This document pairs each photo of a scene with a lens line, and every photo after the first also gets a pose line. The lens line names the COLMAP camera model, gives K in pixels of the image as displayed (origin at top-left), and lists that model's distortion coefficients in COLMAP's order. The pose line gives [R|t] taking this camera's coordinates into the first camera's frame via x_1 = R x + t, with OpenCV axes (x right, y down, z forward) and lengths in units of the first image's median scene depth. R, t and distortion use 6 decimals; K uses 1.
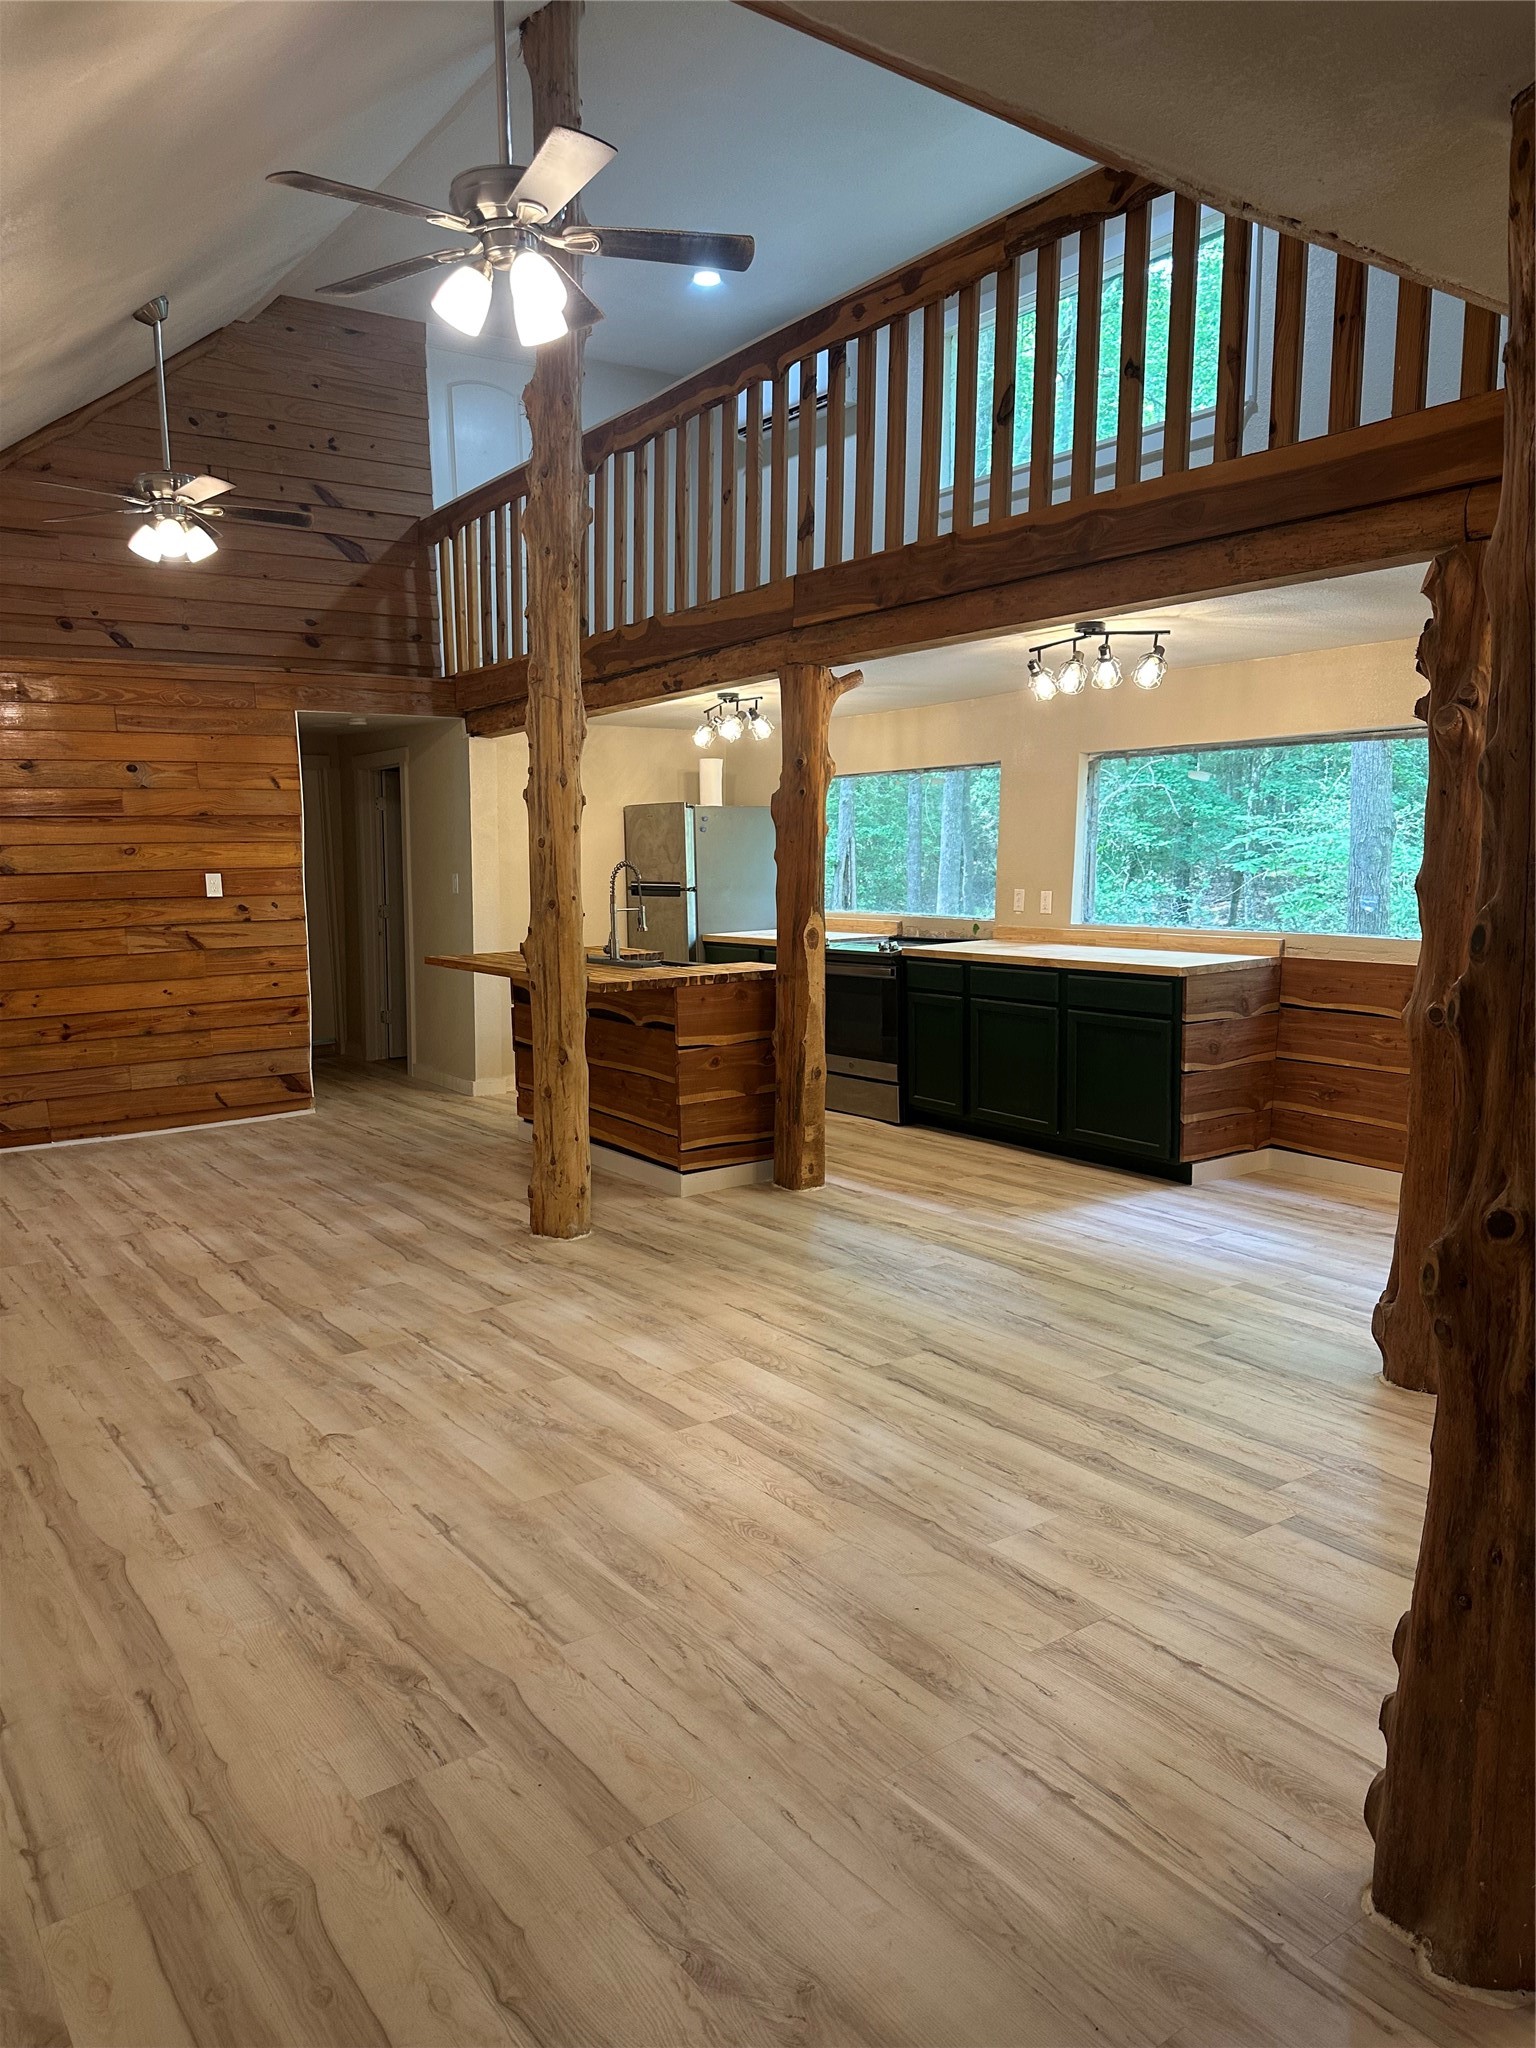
lens RADIAL K [[1429.5, 0, 768.9], [0, 1429.5, 1032.0], [0, 0, 1]] dist [0.075462, -0.096963]
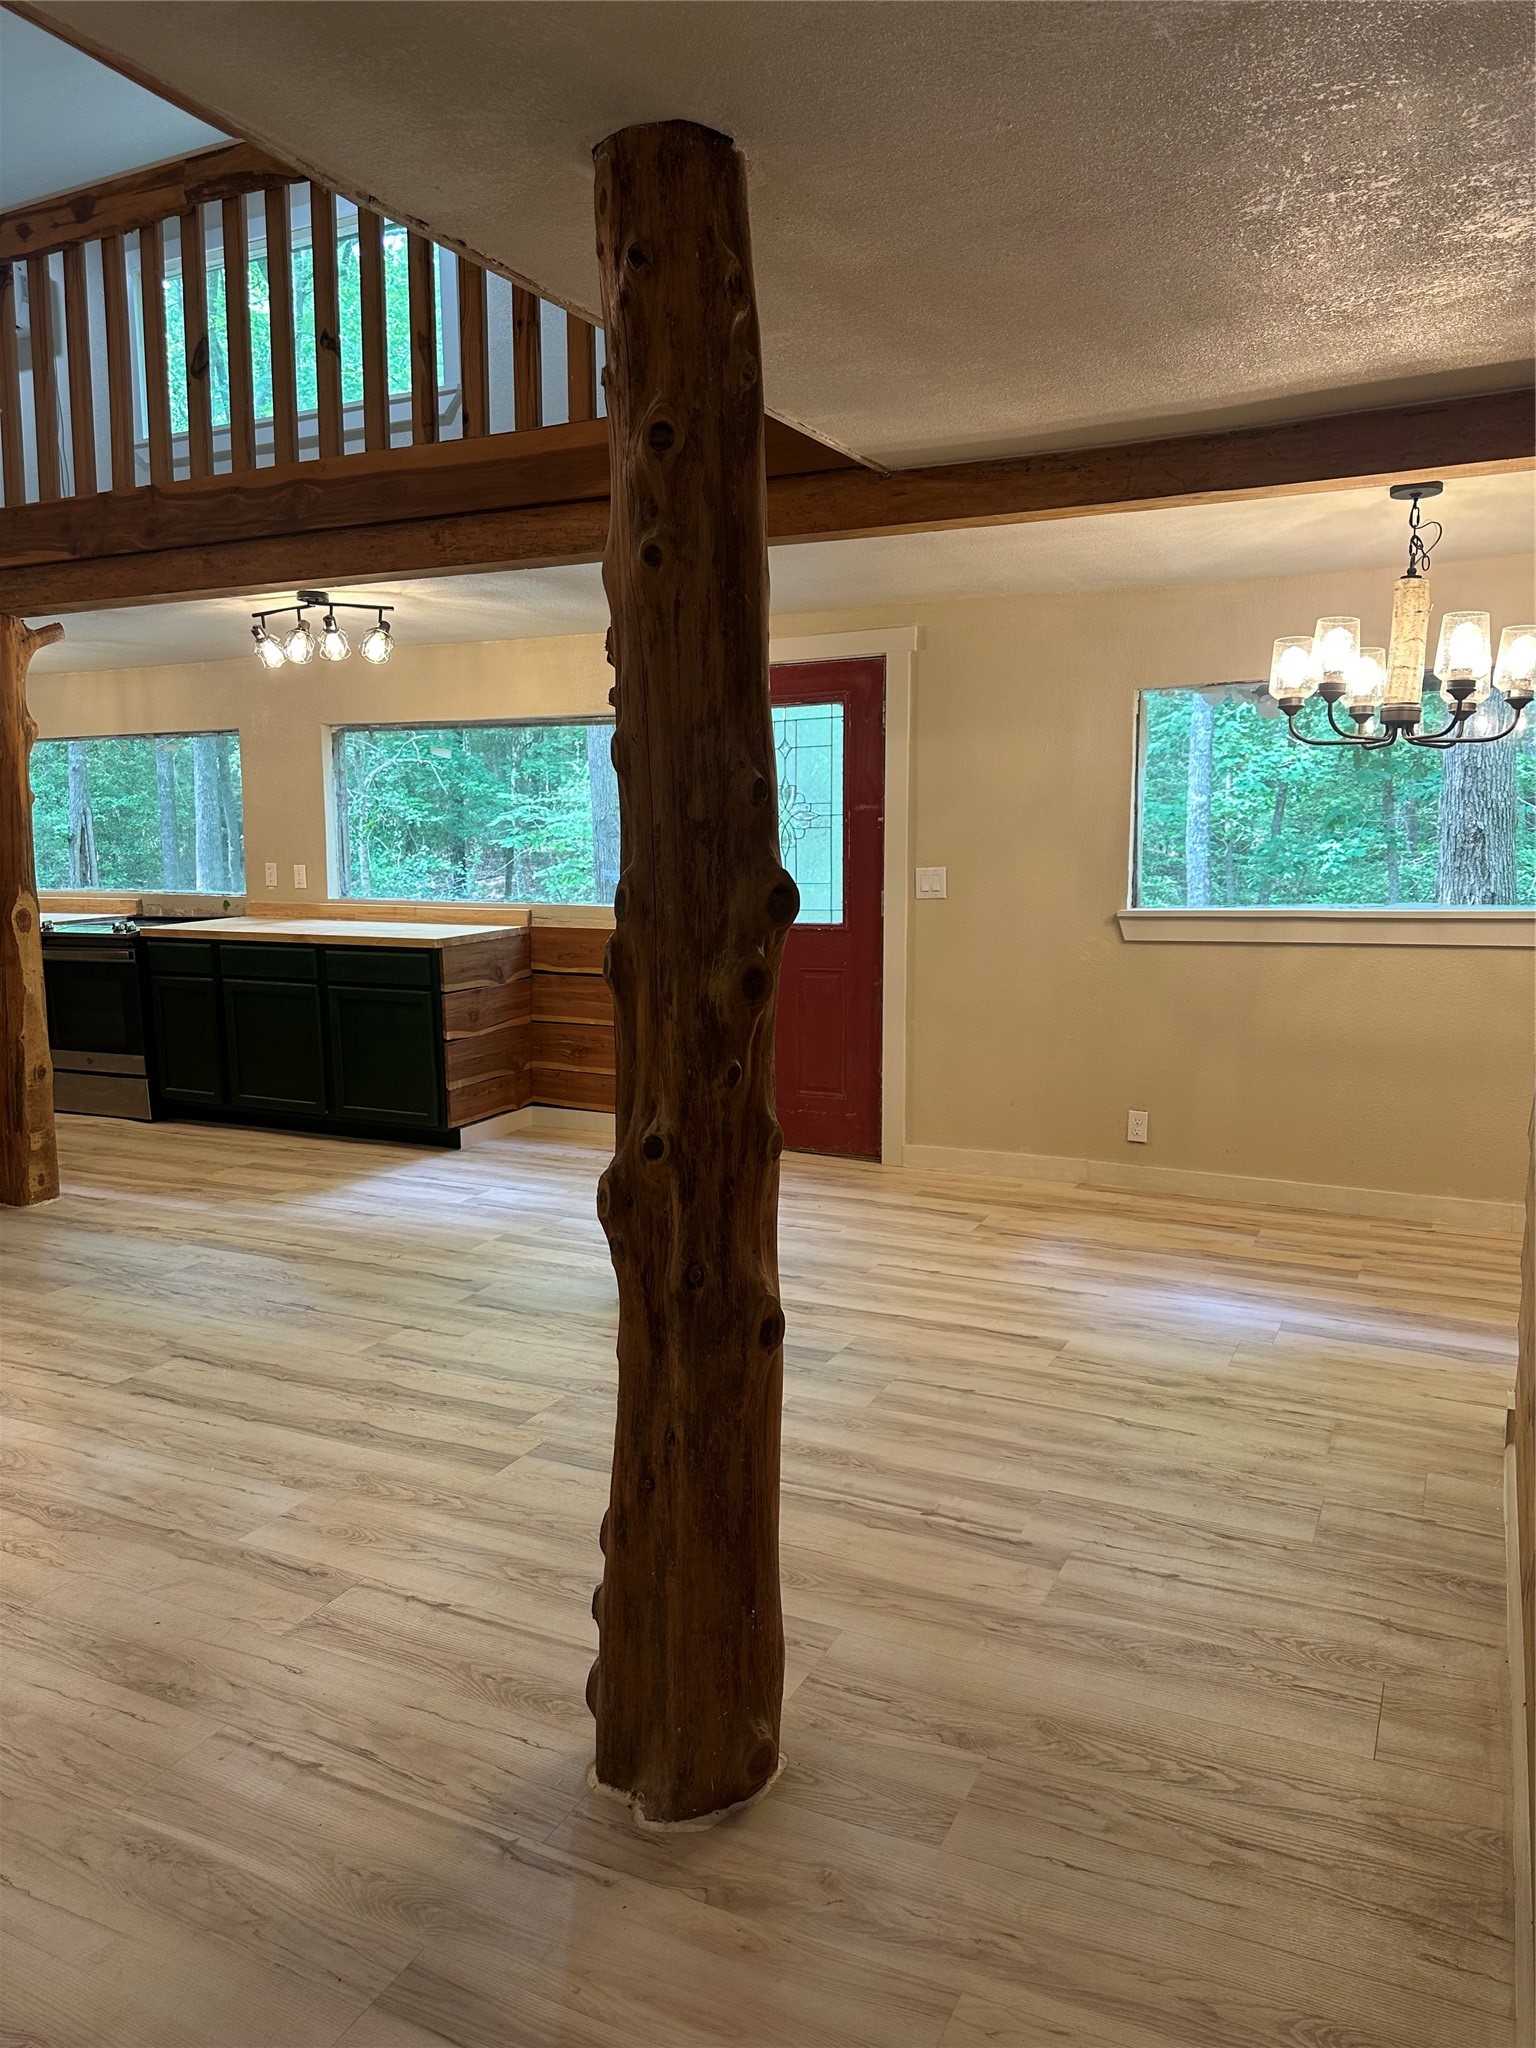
lens RADIAL K [[1429.5, 0, 772.5], [0, 1429.5, 1017.3], [0, 0, 1]] dist [0.075462, -0.096963]
pose [[0.883384, -0.065691, 0.464023, 0.021031], [0.062515, 0.997796, 0.022244, 0.003063], [-0.464461, 0.009358, 0.885544, -0.015501]]
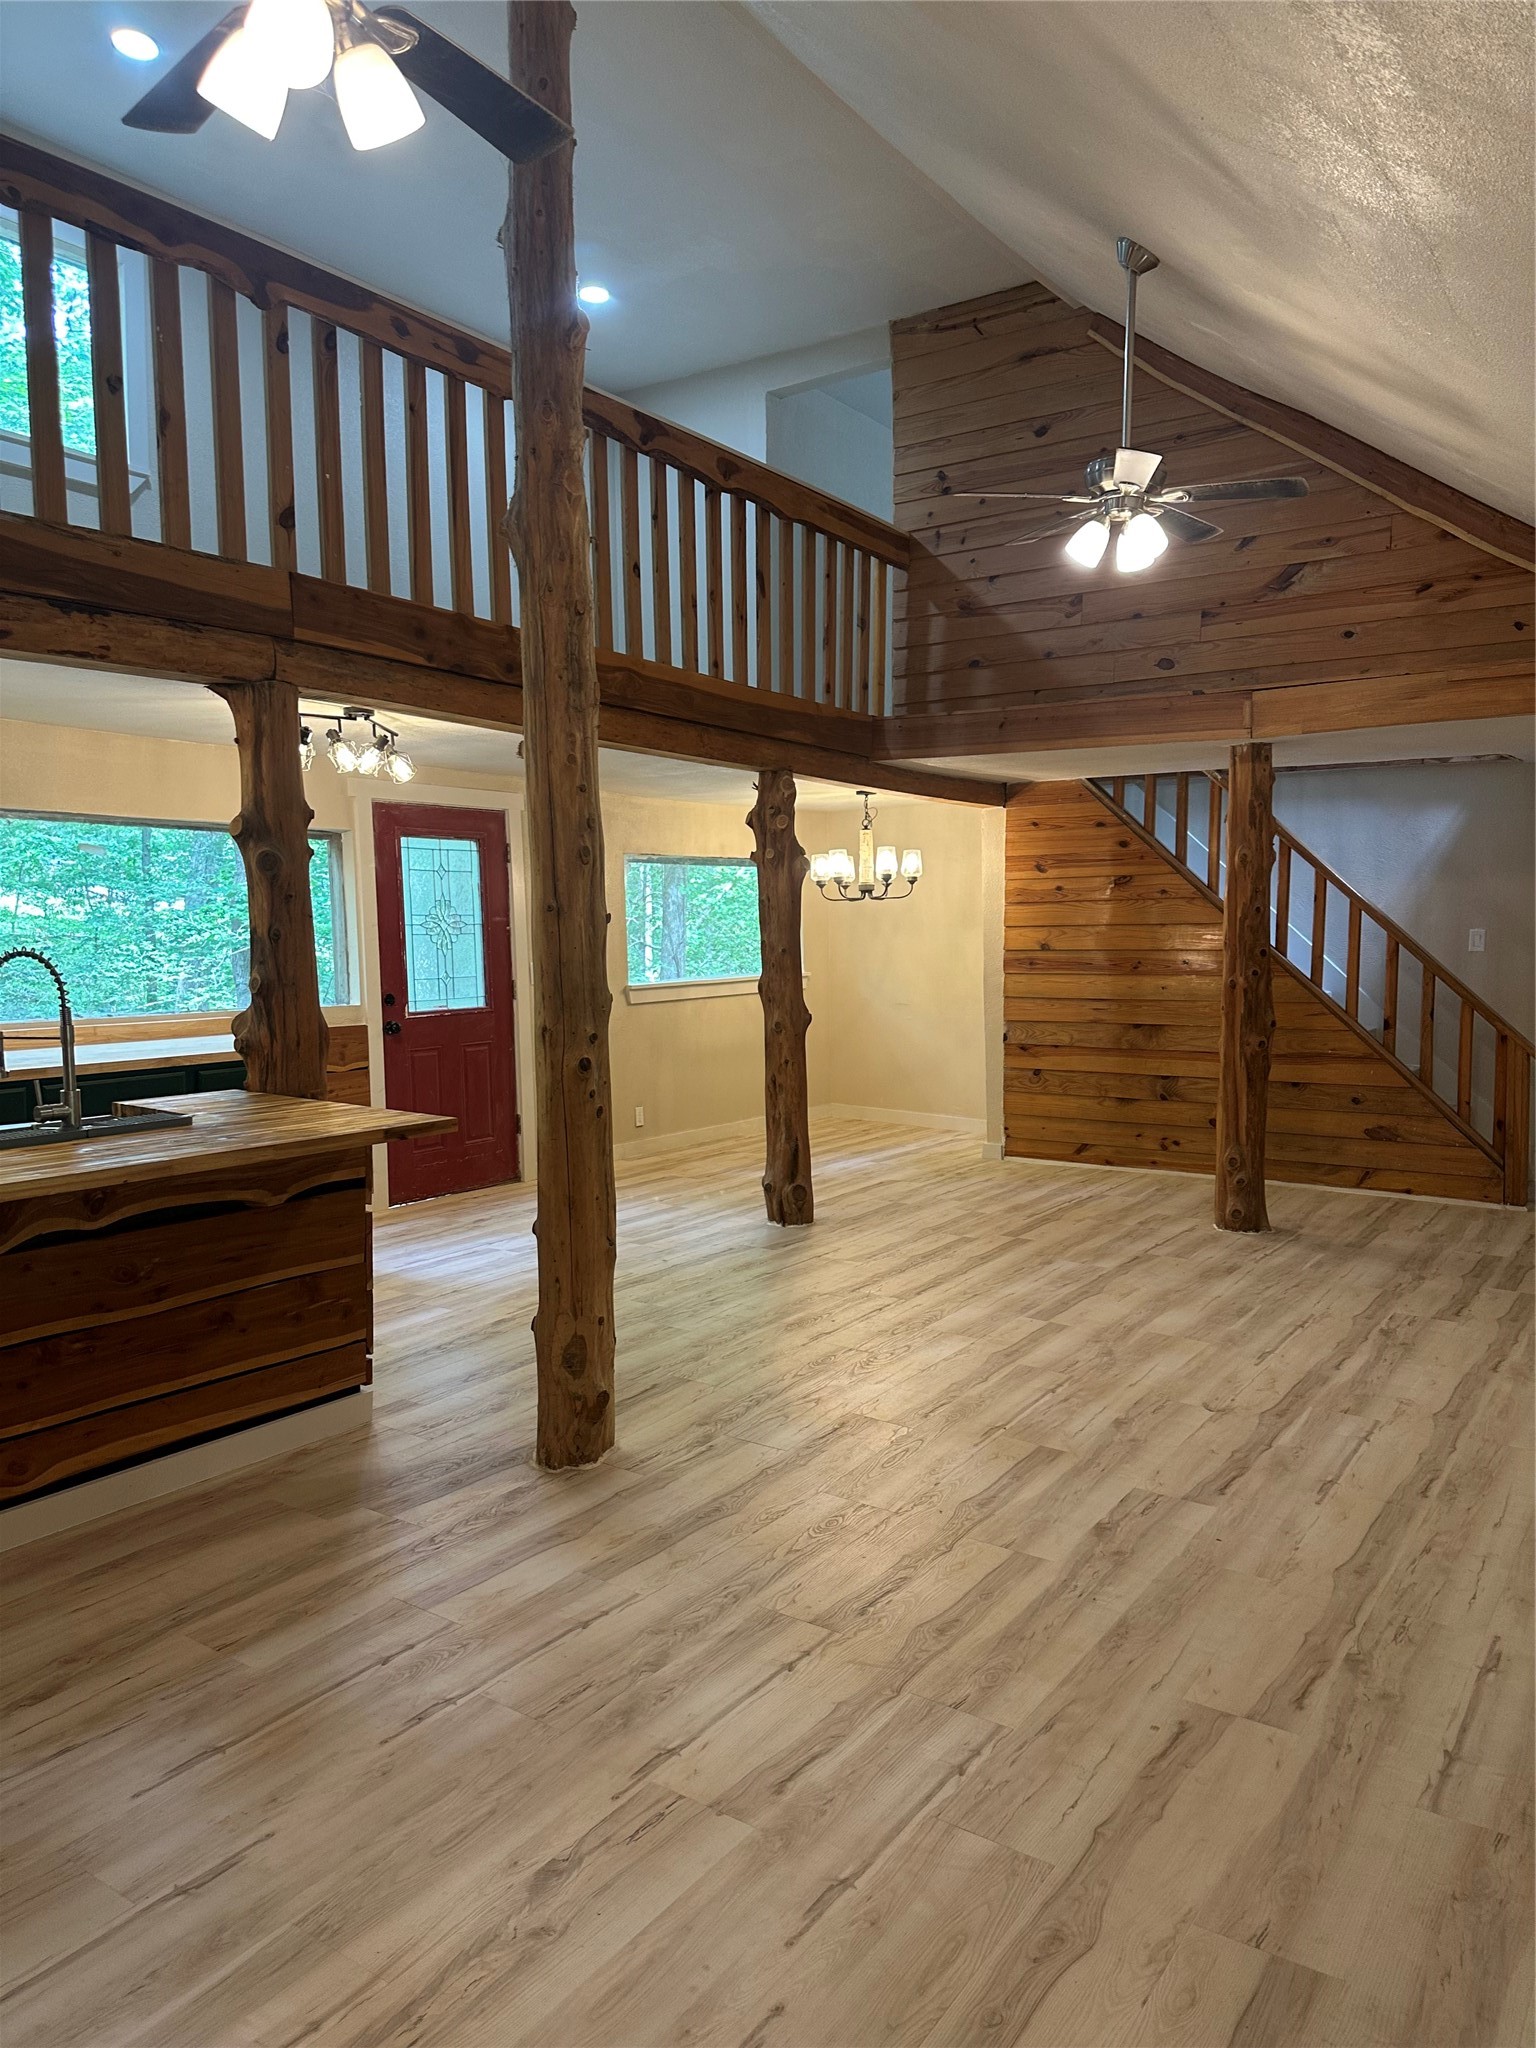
lens RADIAL K [[1429.5, 0, 772.6], [0, 1429.5, 1022.2], [0, 0, 1]] dist [0.075462, -0.096963]
pose [[-0.337090, -0.058295, 0.939666, -0.803099], [0.122112, 0.986943, 0.105033, -0.130959], [-0.933520, 0.150150, -0.325570, 1.047401]]
